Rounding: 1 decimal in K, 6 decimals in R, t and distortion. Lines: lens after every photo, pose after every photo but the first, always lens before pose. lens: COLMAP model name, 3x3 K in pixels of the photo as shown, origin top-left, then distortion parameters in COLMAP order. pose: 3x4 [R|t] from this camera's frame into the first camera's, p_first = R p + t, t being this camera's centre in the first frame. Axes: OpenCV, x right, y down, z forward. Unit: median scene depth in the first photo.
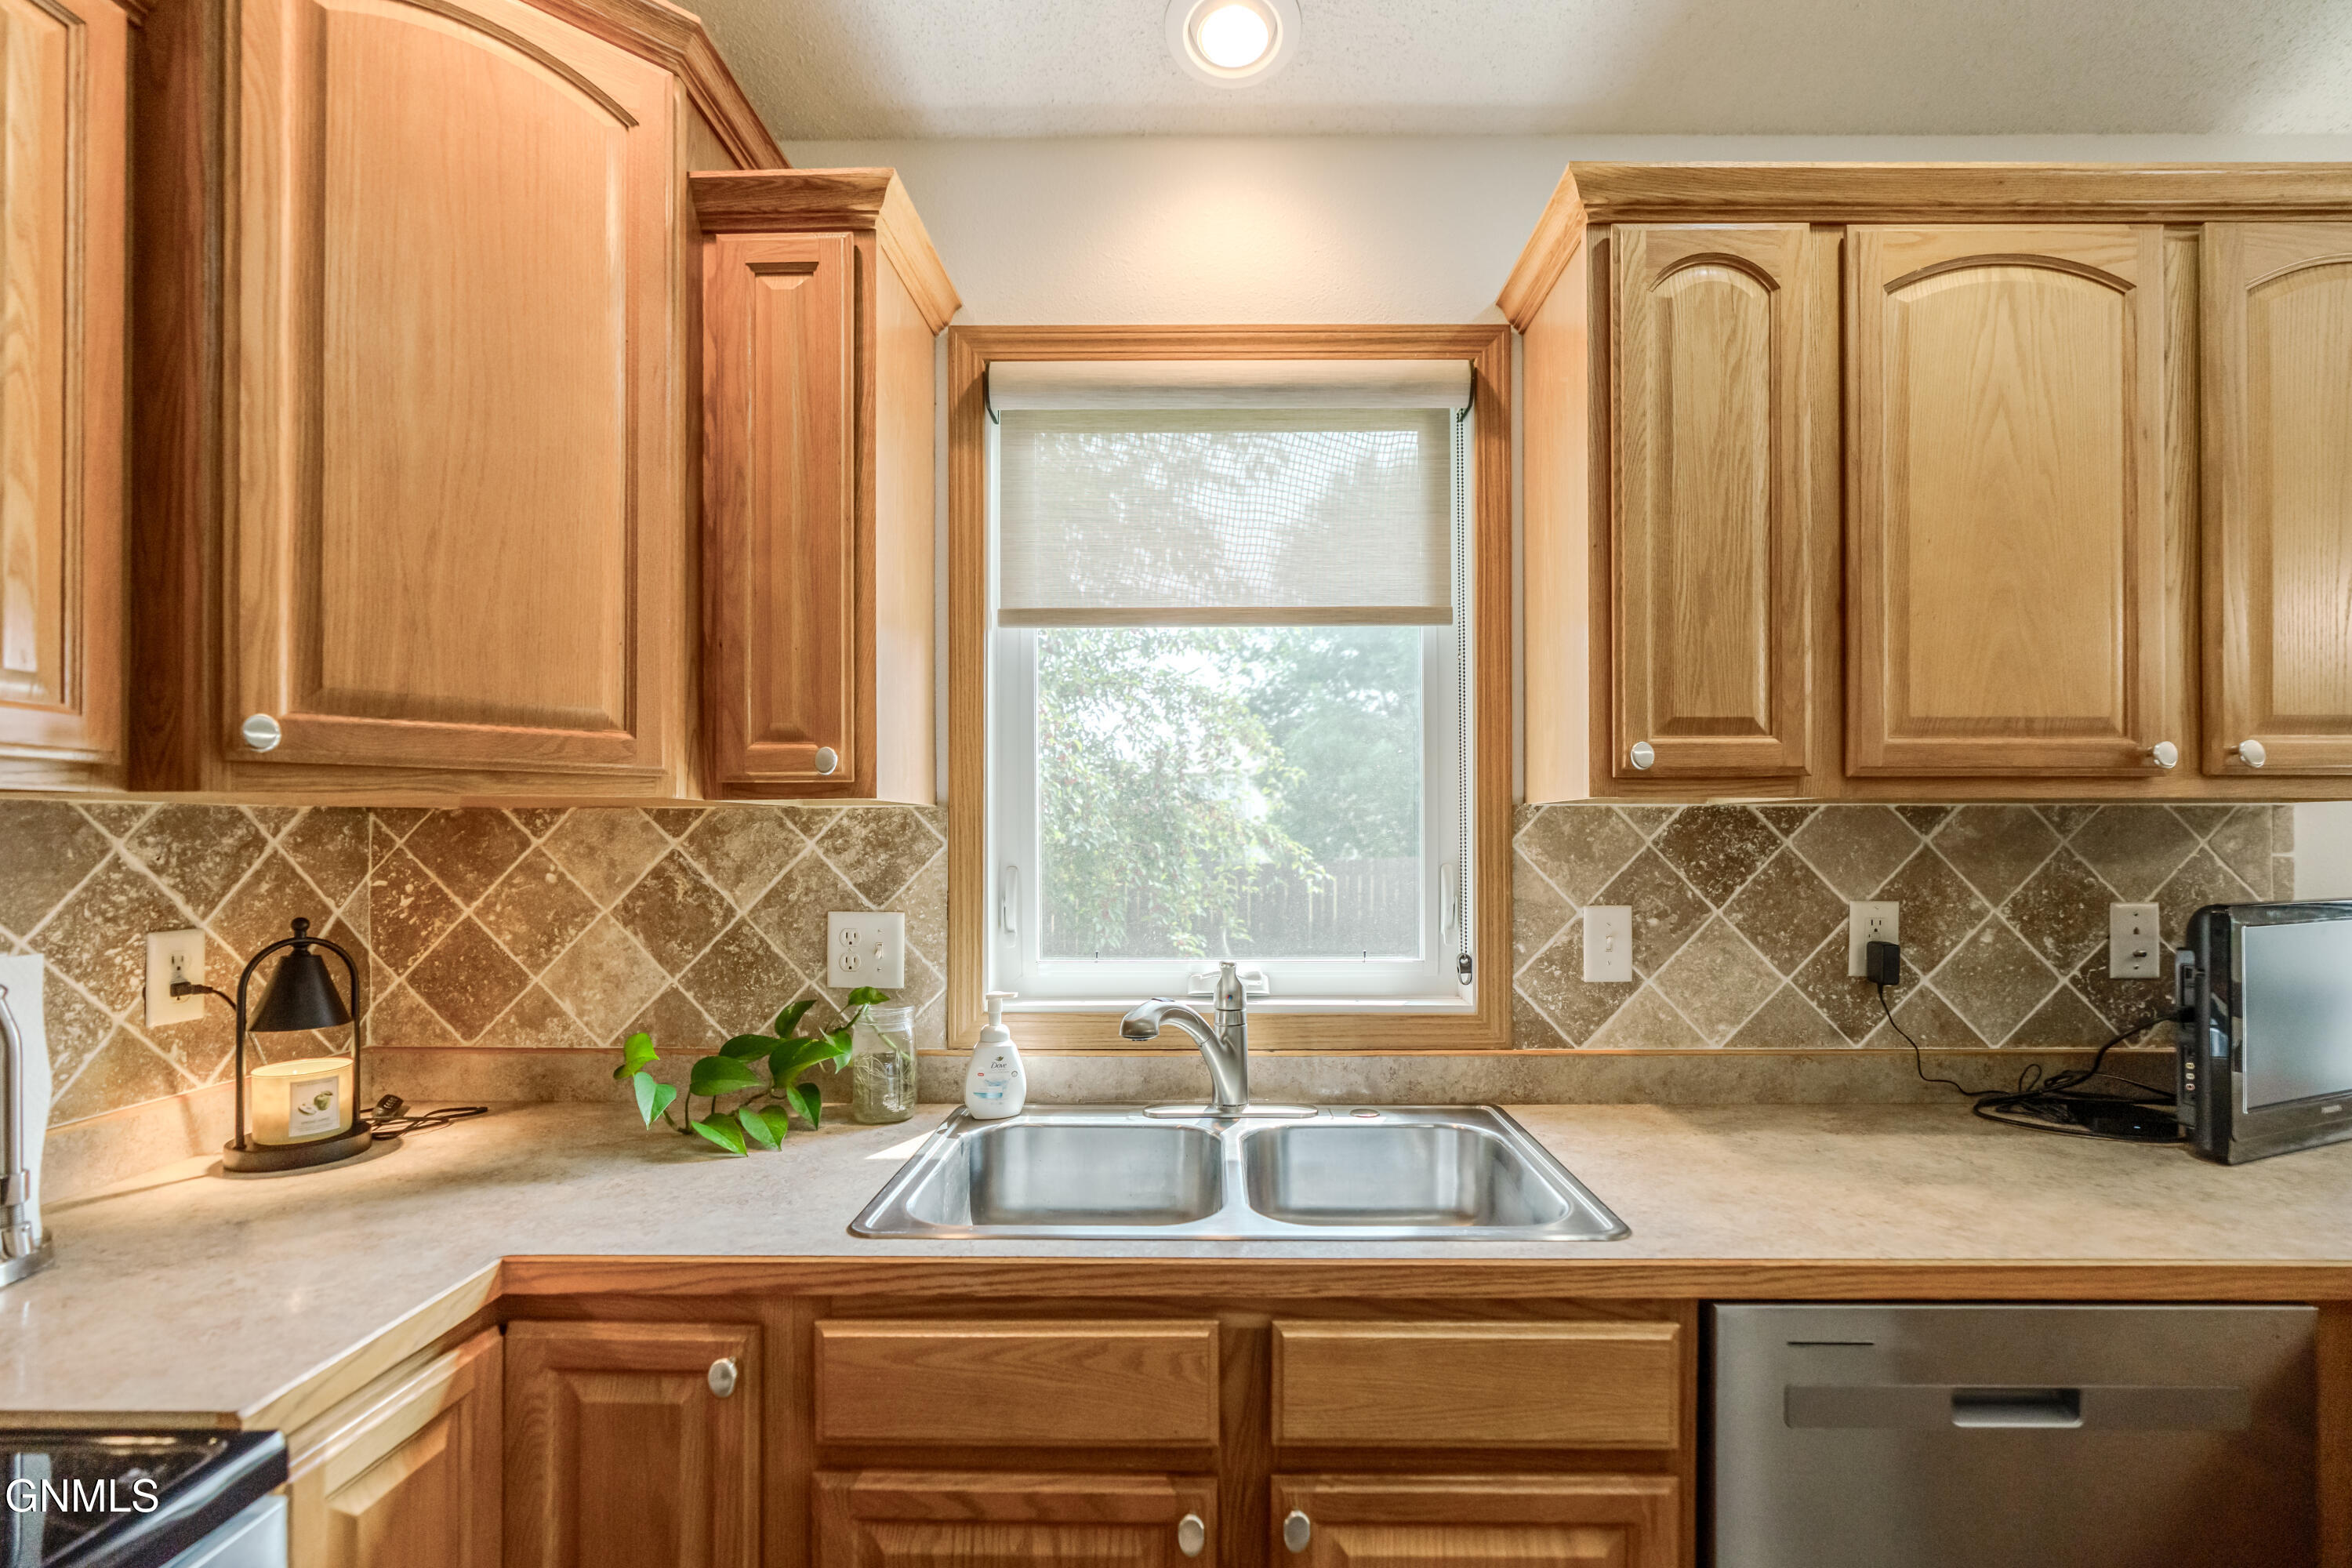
lens RADIAL K [[1046.4, 0, 1171.0], [0, 1046.4, 831.2], [0, 0, 1]] dist [-0.008980, 0.002037]
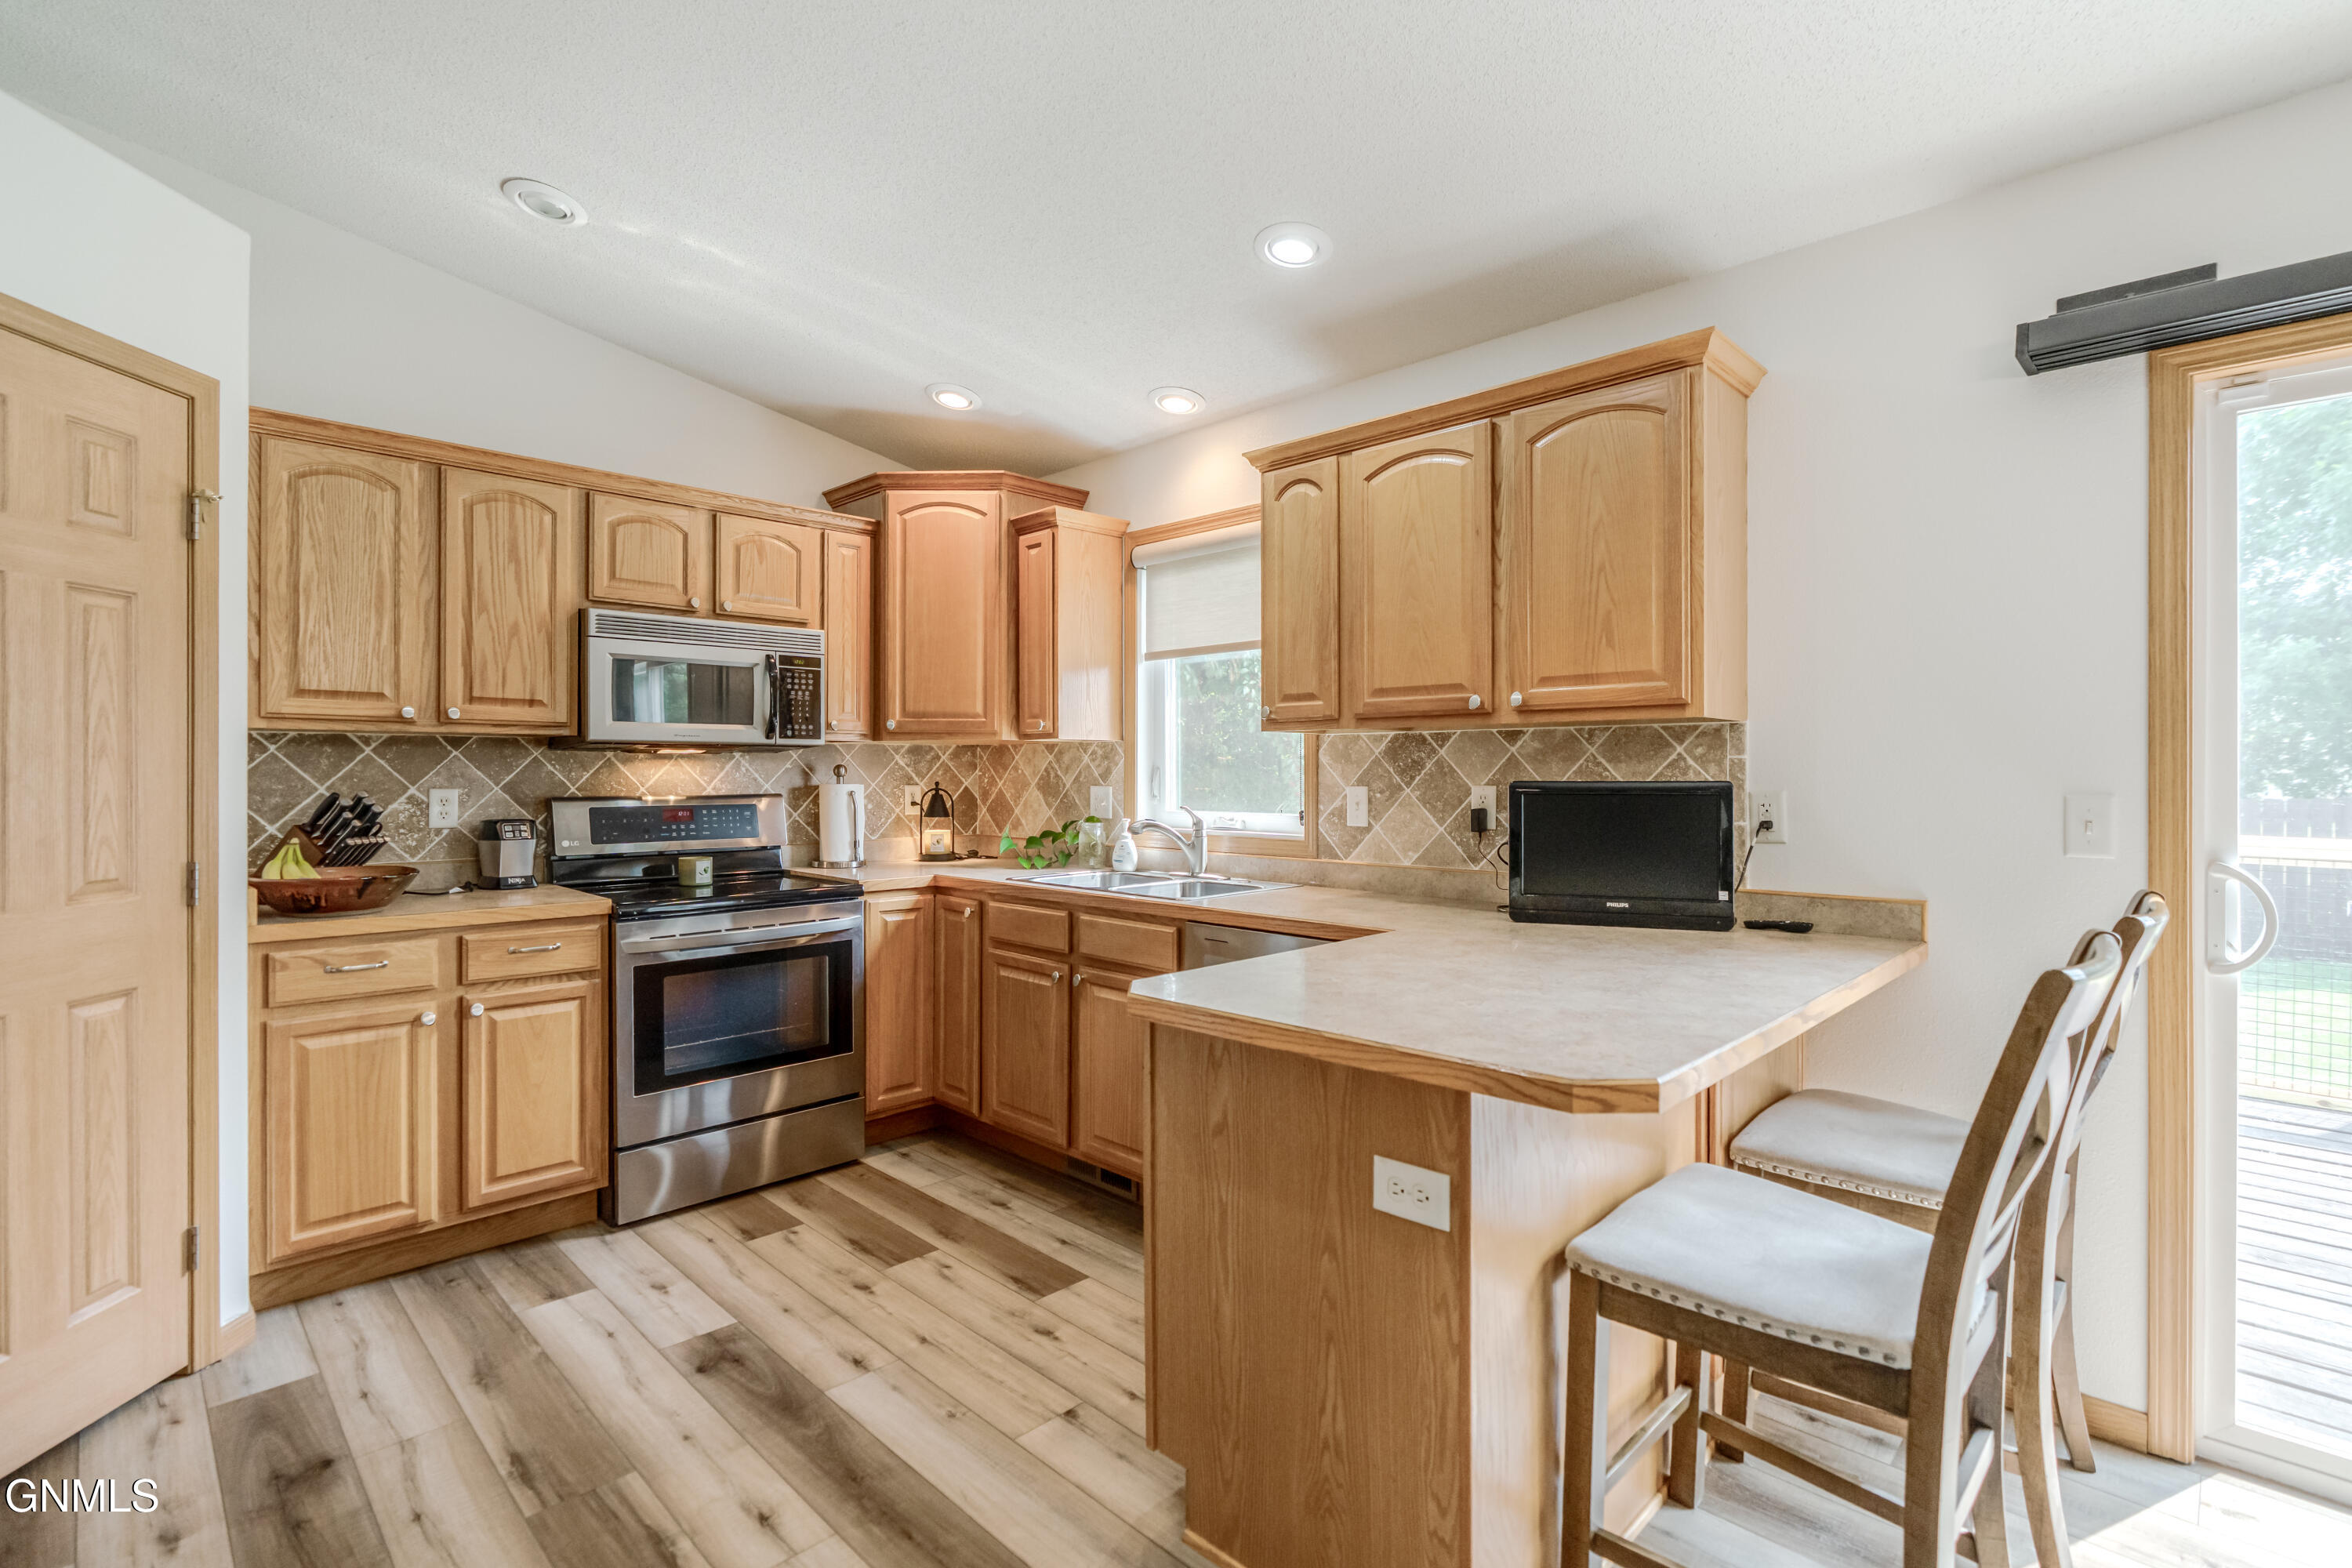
lens RADIAL K [[1046.4, 0, 1185.9], [0, 1046.4, 771.6], [0, 0, 1]] dist [-0.008980, 0.002037]
pose [[0.727226, 0.001324, -0.686397, 1.564704], [0.000349, 0.999997, 0.002300, 0.041258], [0.686398, -0.001912, 0.727223, -0.631520]]
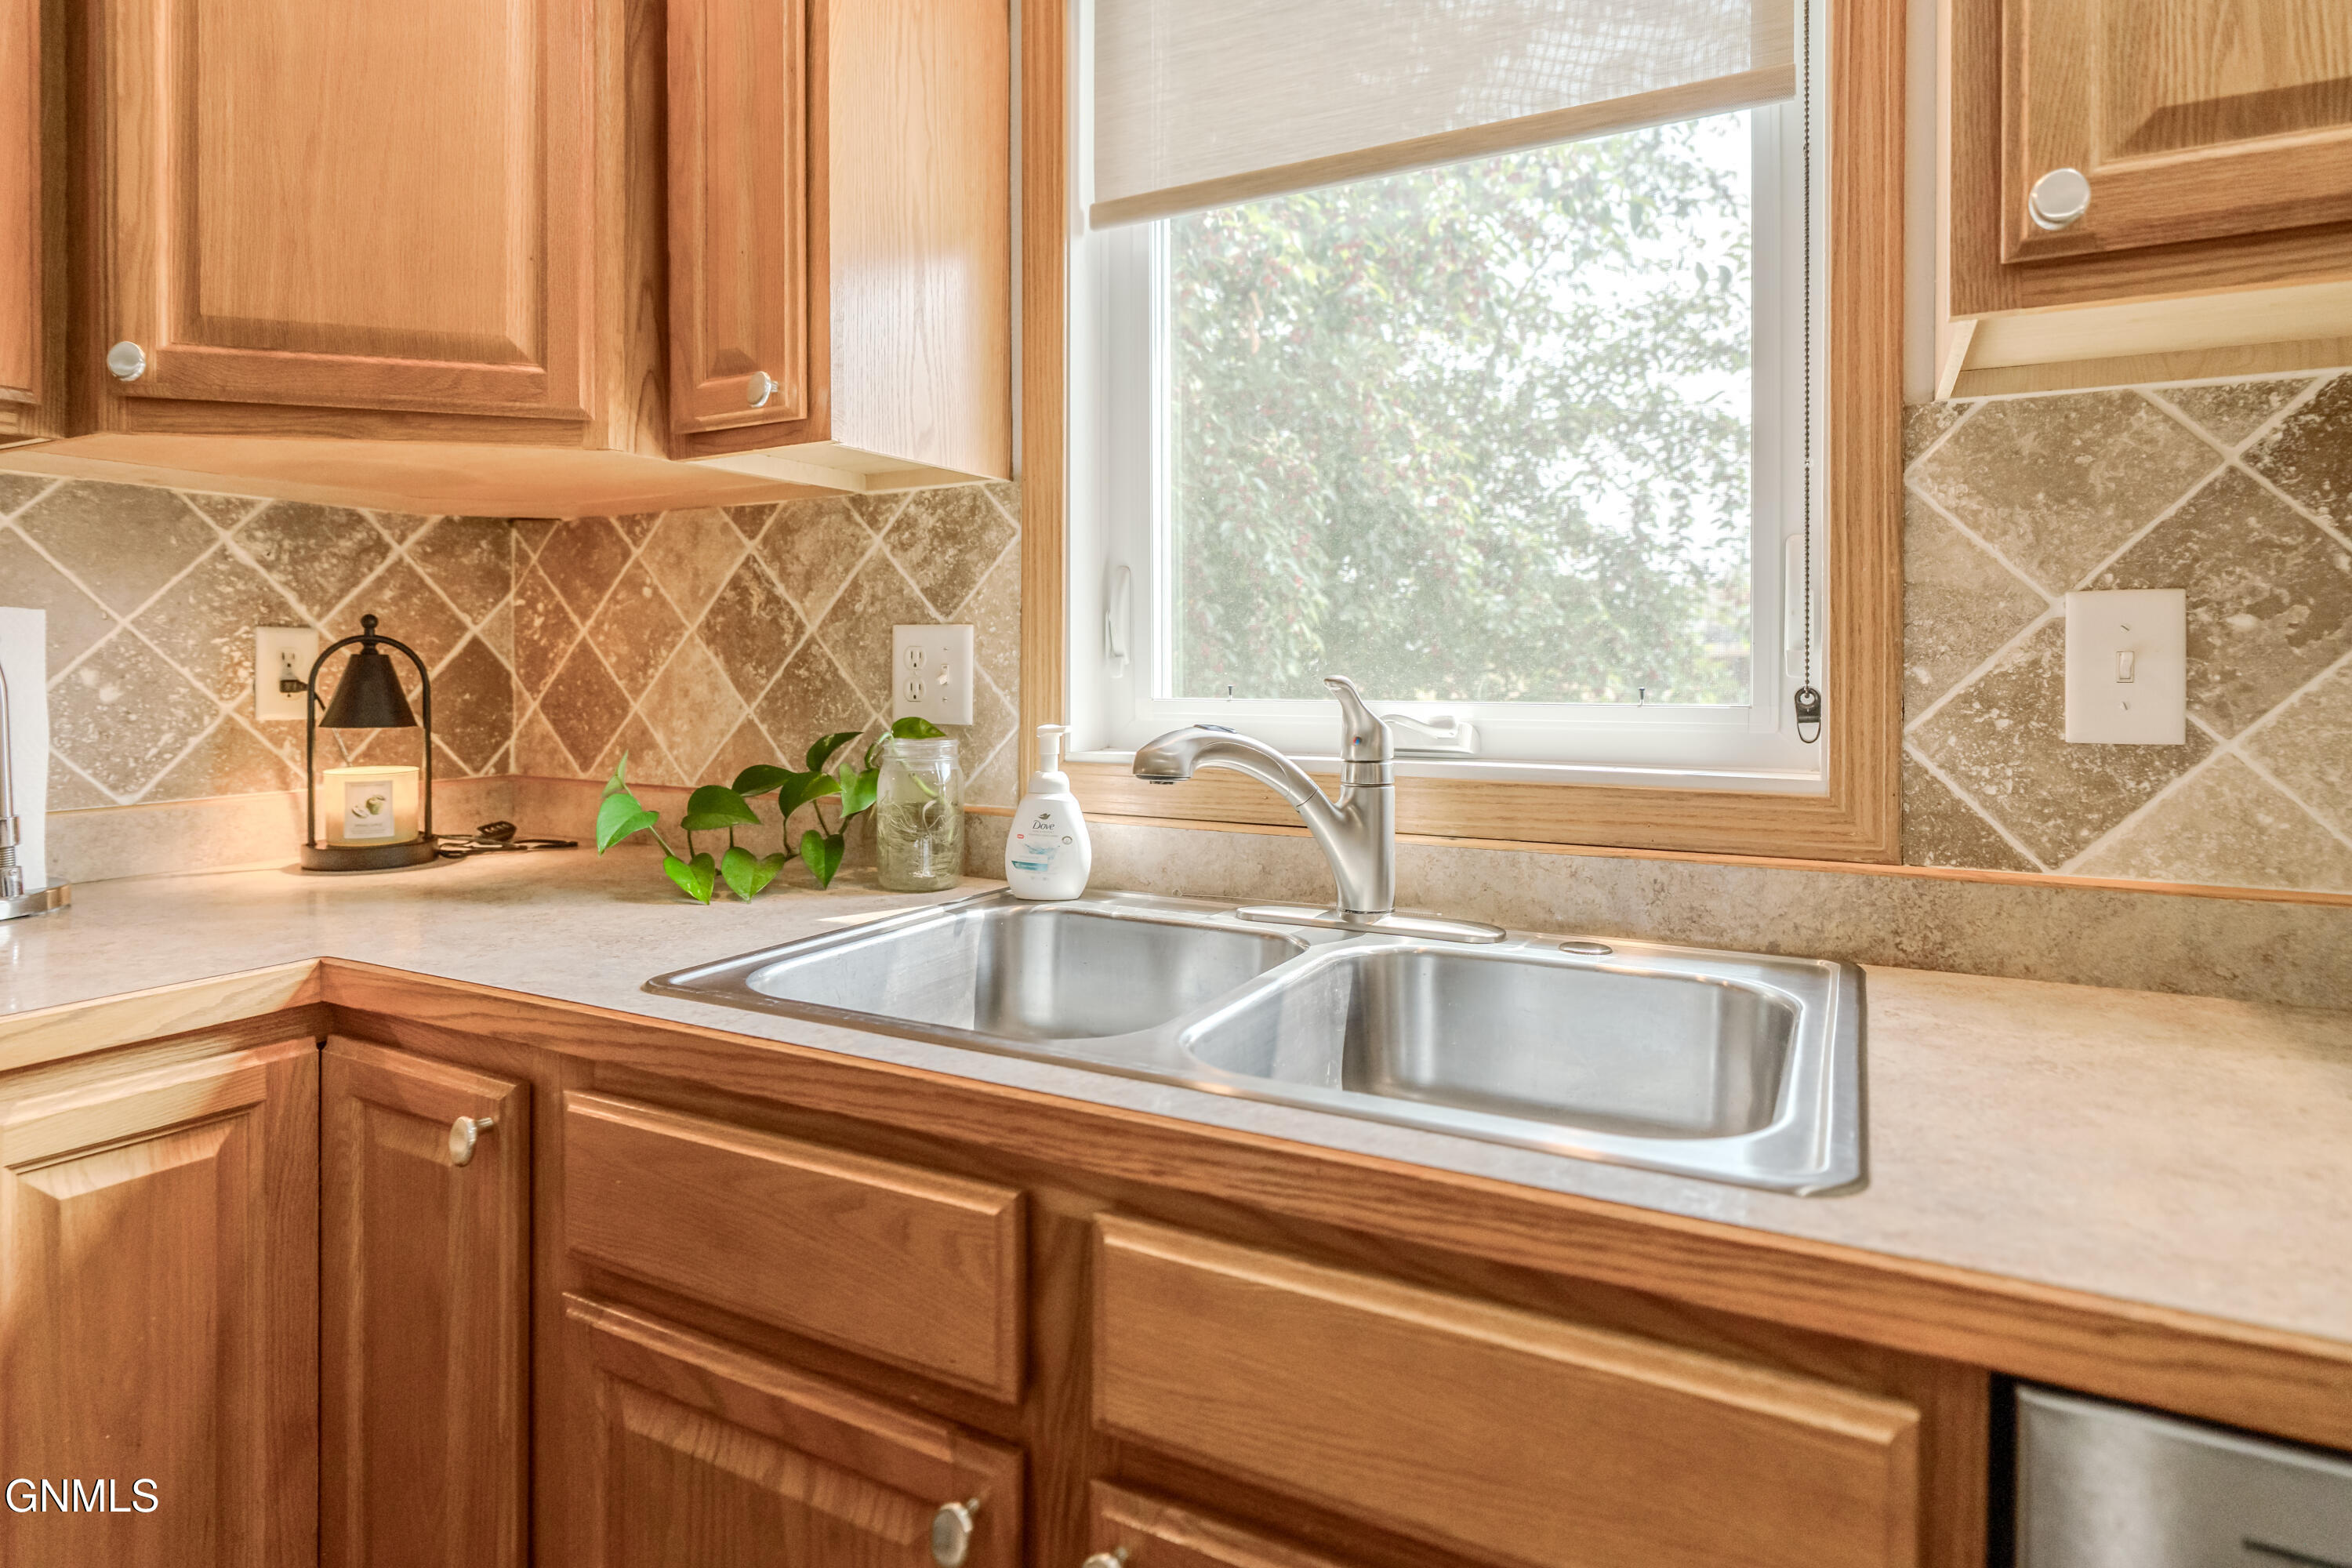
lens RADIAL K [[1255.5, 0, 1159.7], [0, 1255.5, 677.6], [0, 0, 1]] dist [-0.003868, 0.000574]
pose [[0.888512, 0.006488, -0.458808, 0.295636], [-0.002205, 0.999949, 0.009870, 0.112277], [0.458849, -0.007758, 0.888481, 0.270843]]
